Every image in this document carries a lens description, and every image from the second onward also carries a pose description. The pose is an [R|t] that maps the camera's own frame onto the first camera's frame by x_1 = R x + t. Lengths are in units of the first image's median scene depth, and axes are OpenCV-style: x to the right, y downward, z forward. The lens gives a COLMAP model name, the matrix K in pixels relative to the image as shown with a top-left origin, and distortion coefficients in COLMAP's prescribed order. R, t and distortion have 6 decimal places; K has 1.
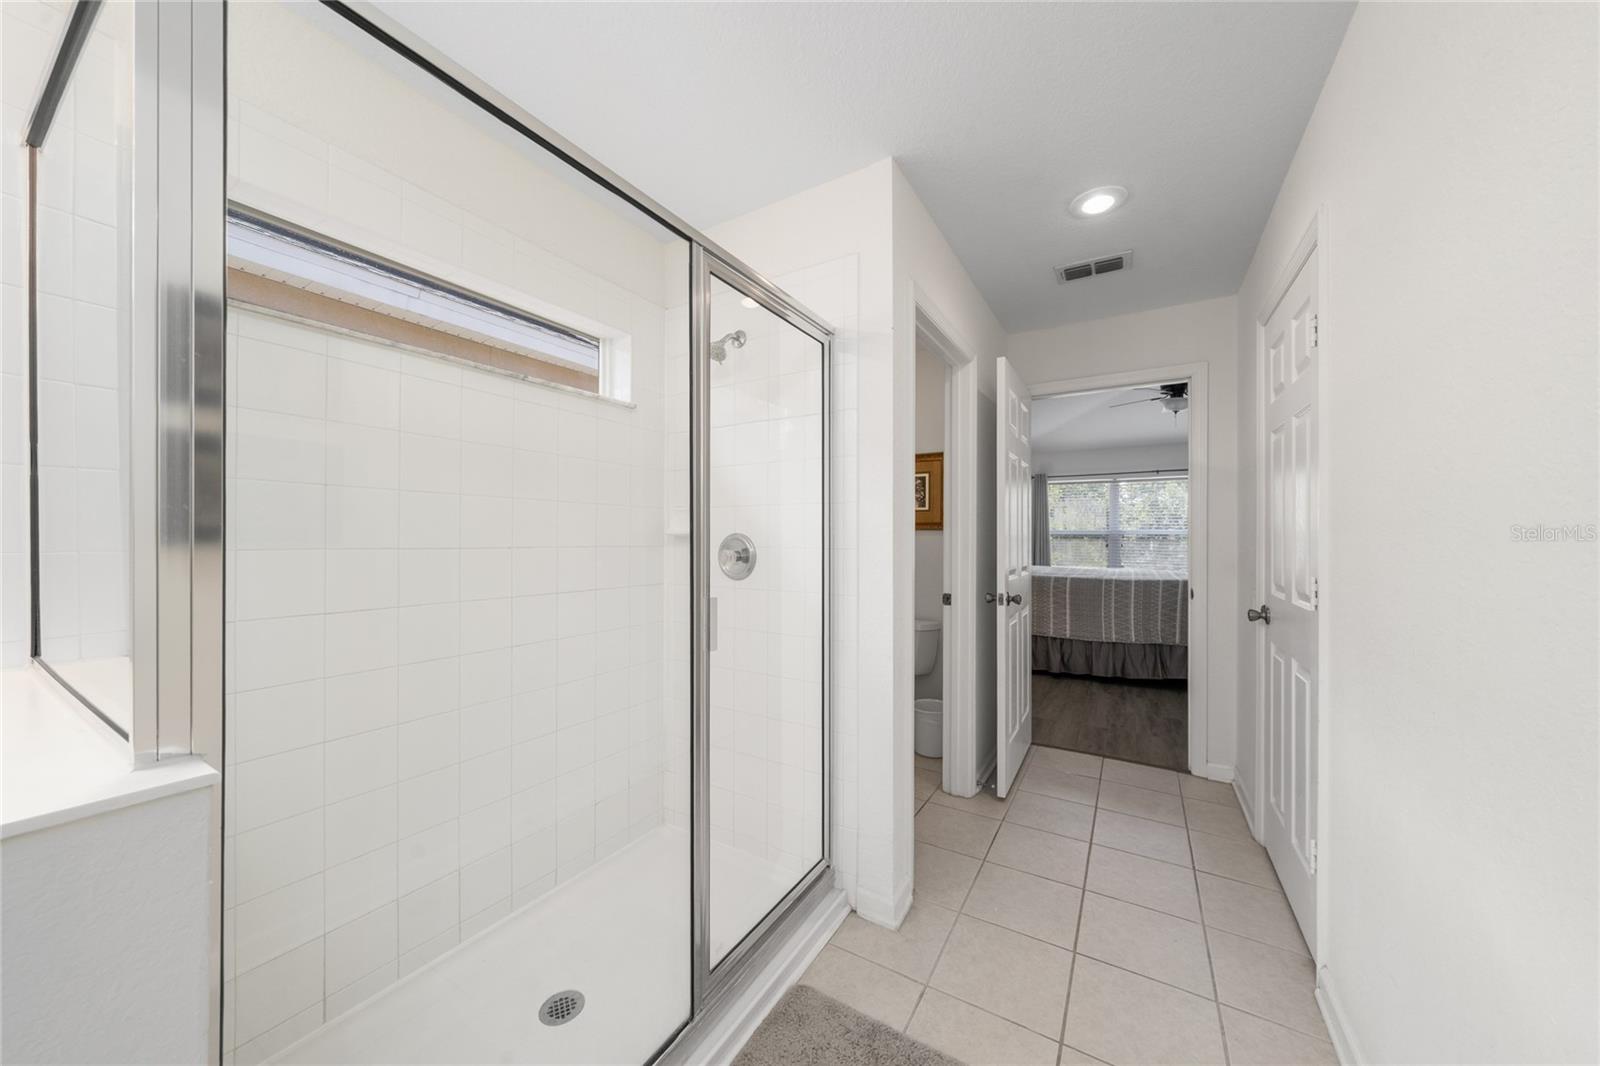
lens RADIAL K [[549.0, 0, 801.2], [0, 549.0, 537.9], [0, 0, 1]] dist [0.000196, 0.000012]
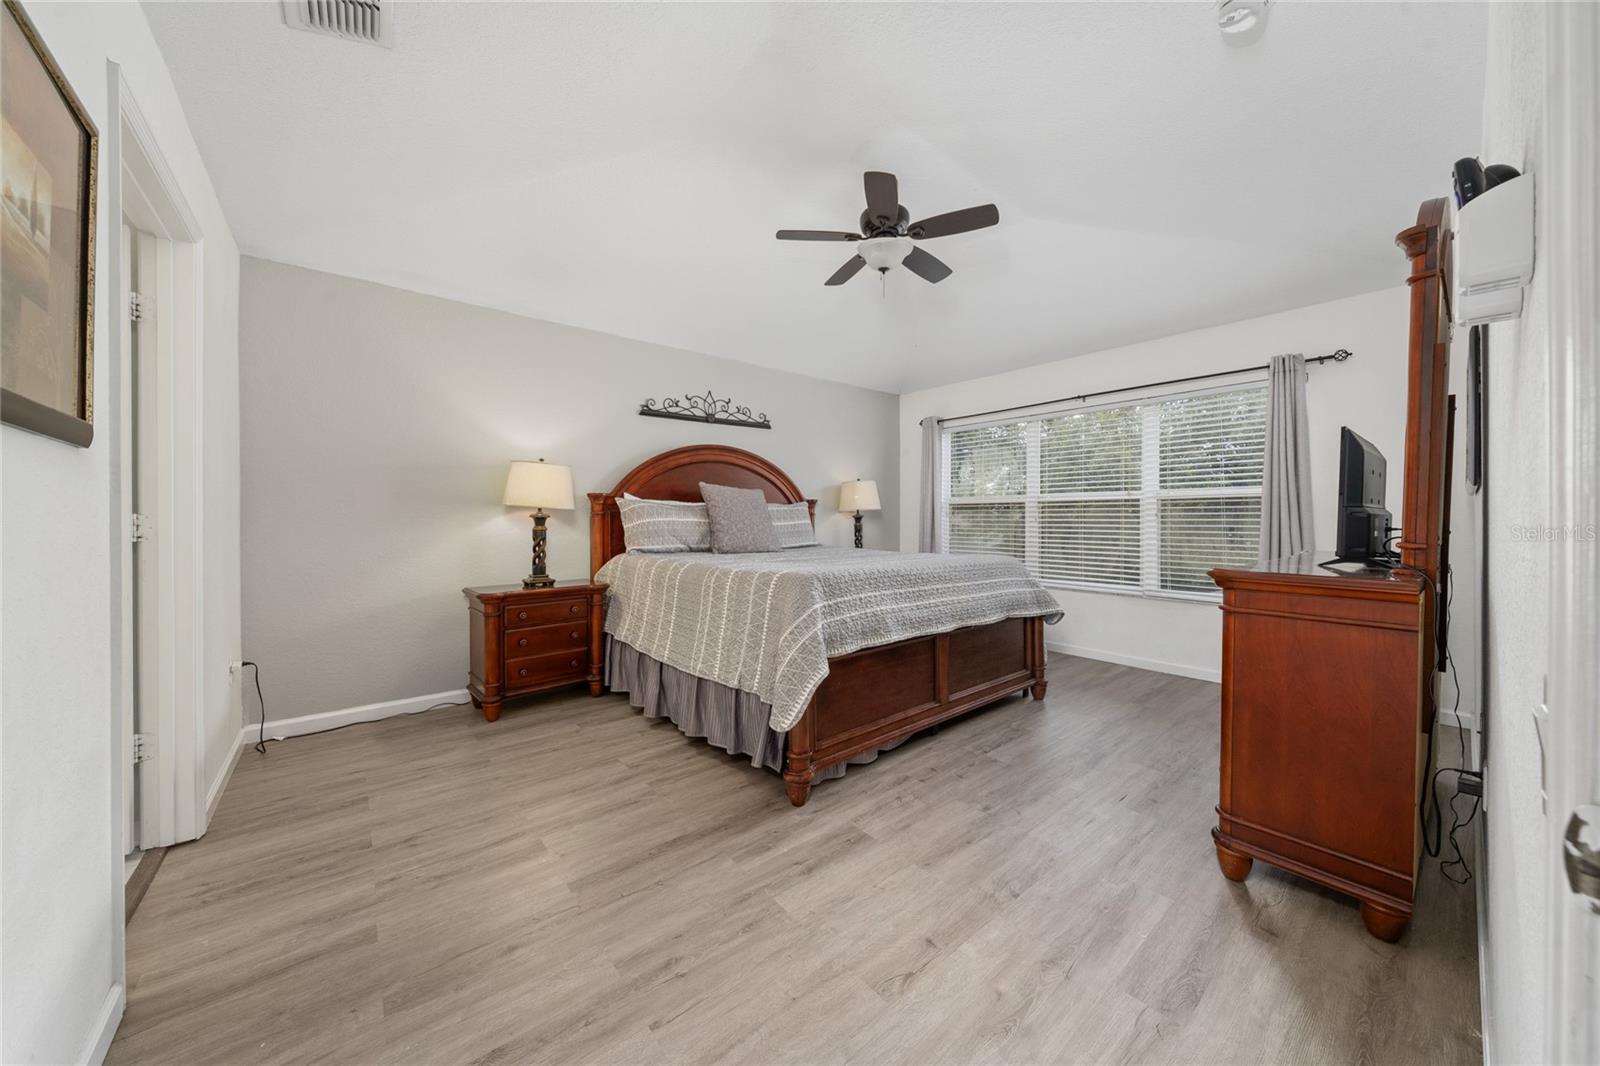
lens RADIAL K [[549.0, 0, 797.4], [0, 549.0, 526.8], [0, 0, 1]] dist [0.000196, 0.000012]
pose [[0.945650, 0.001639, -0.325181, 0.916770], [0.000389, 0.999981, 0.006171, 0.031139], [0.325185, -0.005962, 0.945632, 0.523547]]
